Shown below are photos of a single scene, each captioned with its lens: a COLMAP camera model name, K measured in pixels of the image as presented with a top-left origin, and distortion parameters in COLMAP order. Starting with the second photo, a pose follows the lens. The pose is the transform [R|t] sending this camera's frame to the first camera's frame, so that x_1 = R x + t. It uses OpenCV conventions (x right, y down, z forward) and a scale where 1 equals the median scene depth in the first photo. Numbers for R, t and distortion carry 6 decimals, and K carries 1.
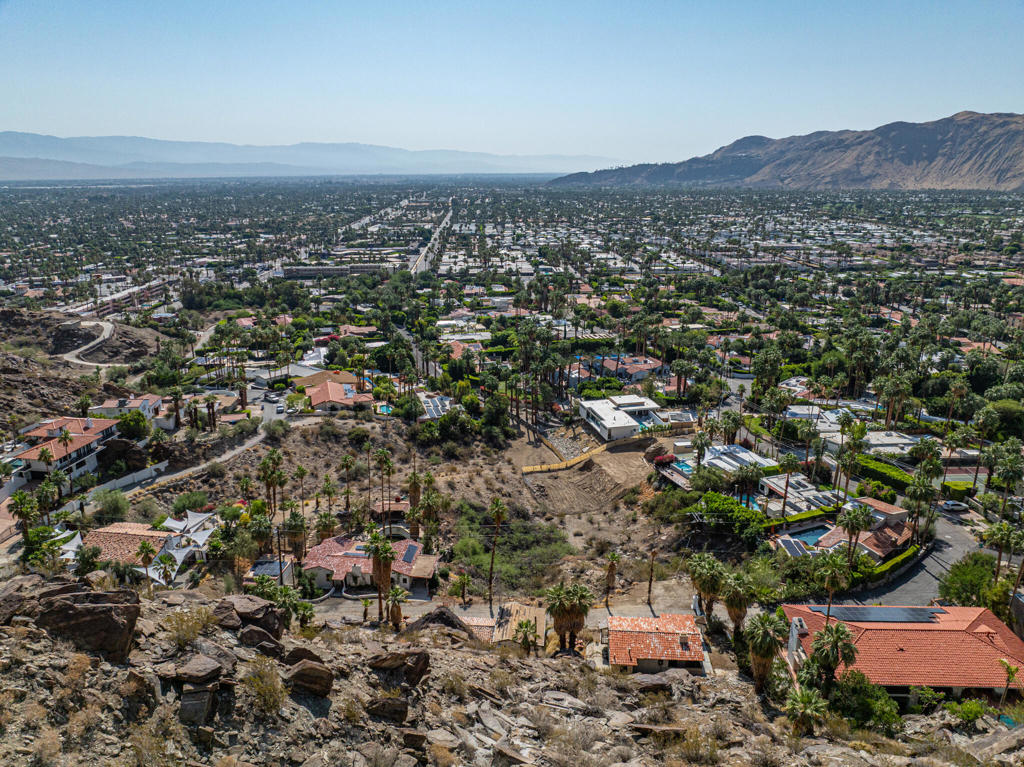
lens RADIAL K [[723.6, 0, 506.4], [0, 723.6, 382.1], [0, 0, 1]] dist [-0.029727, -0.006263]
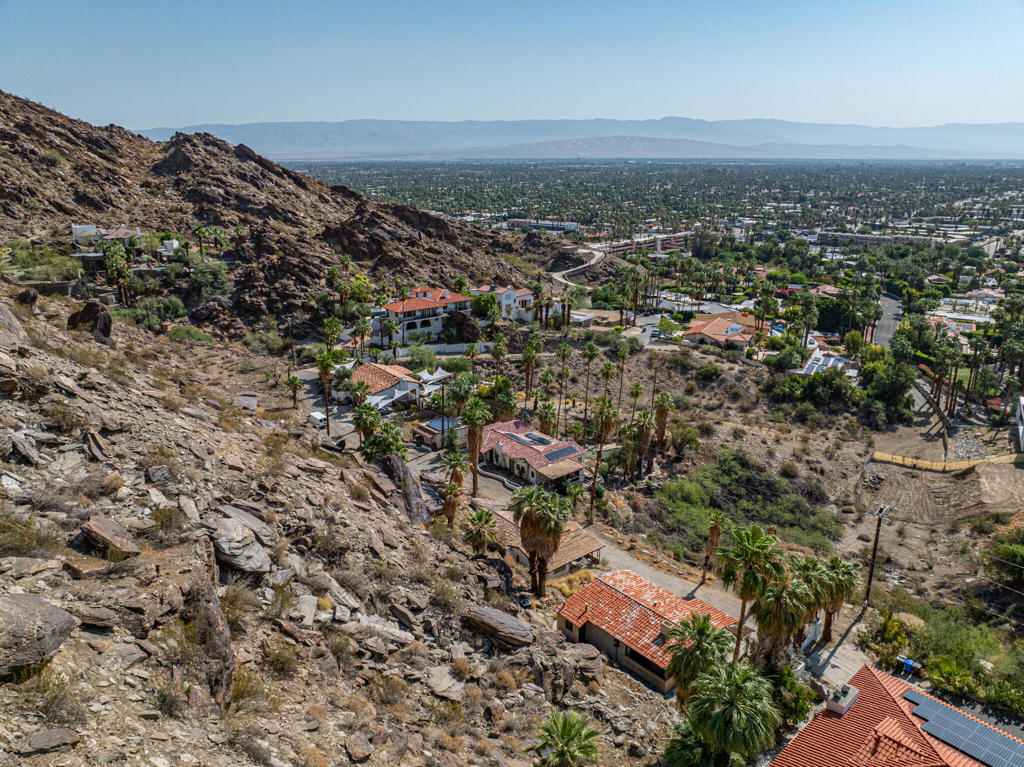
lens RADIAL K [[723.6, 0, 508.9], [0, 723.6, 389.1], [0, 0, 1]] dist [-0.029727, -0.006263]
pose [[0.703872, 0.220903, -0.675104, 0.149399], [-0.199967, 0.973599, 0.110087, 0.029774], [0.681599, 0.057511, 0.729462, 0.118434]]
